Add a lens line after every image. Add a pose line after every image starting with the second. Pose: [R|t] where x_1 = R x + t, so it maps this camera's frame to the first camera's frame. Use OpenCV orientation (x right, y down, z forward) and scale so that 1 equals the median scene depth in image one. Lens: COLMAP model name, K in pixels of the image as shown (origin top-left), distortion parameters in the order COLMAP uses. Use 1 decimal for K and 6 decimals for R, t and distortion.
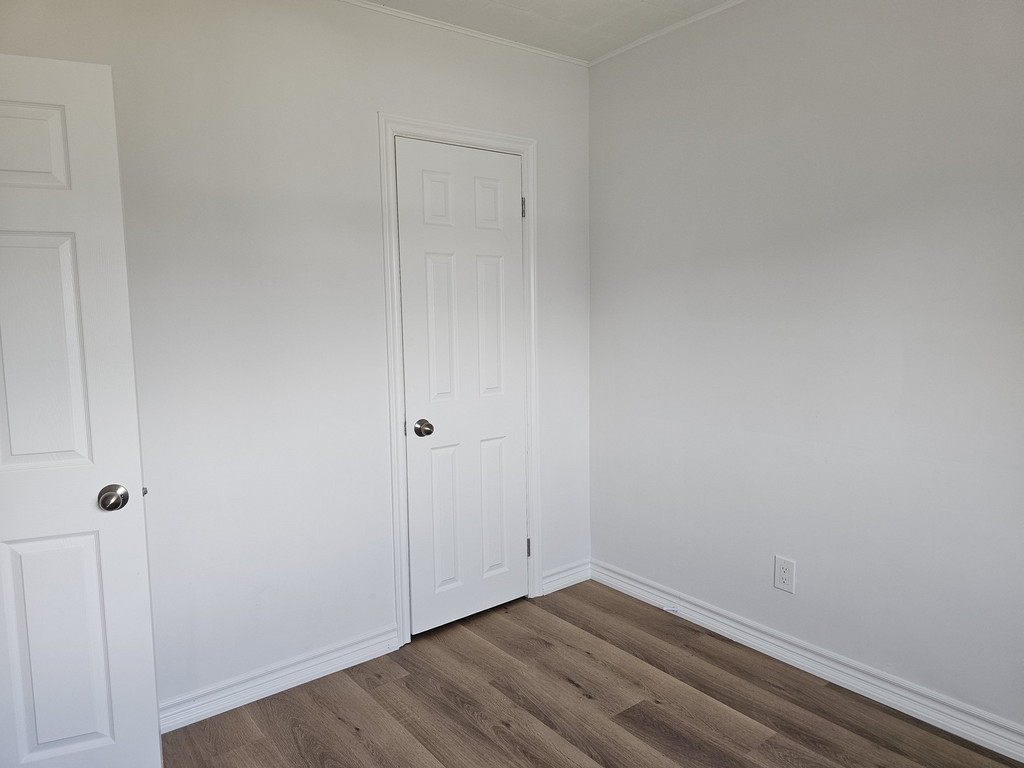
lens RADIAL K [[693.8, 0, 513.4], [0, 693.8, 379.3], [0, 0, 1]] dist [0.066890, -0.048666]
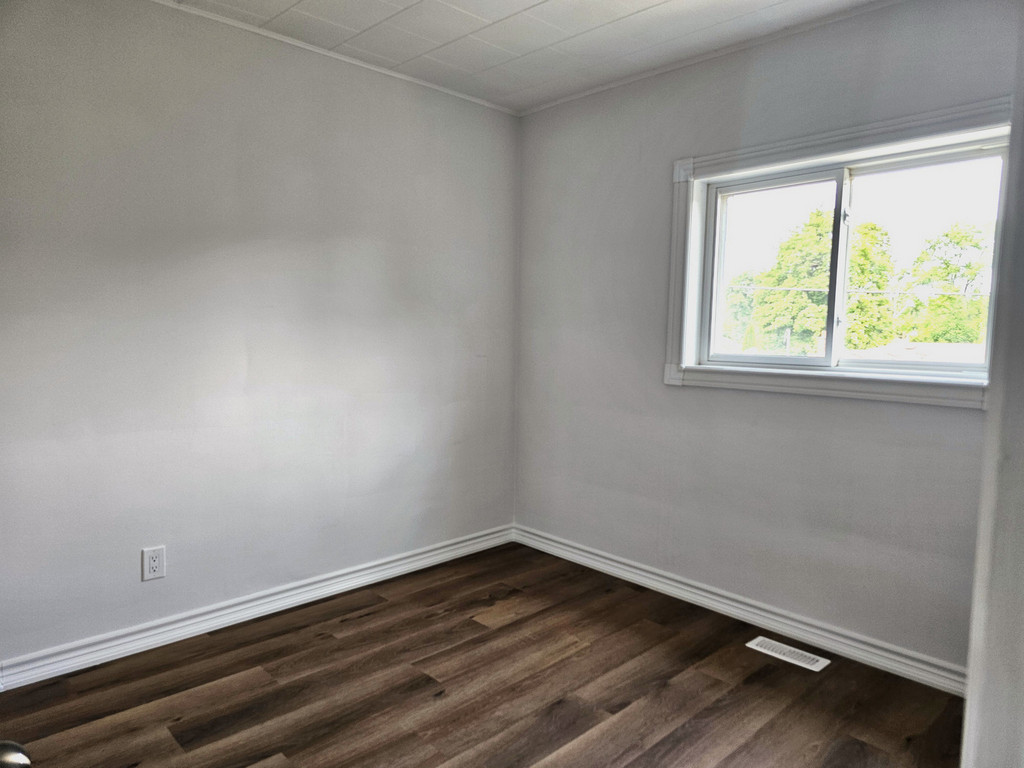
lens RADIAL K [[693.8, 0, 513.4], [0, 693.8, 379.3], [0, 0, 1]] dist [0.066890, -0.048666]
pose [[-0.109918, -0.059860, 0.992137, -0.777134], [0.085448, 0.993920, 0.069434, -0.022121], [-0.990261, 0.092408, -0.104134, 0.626033]]
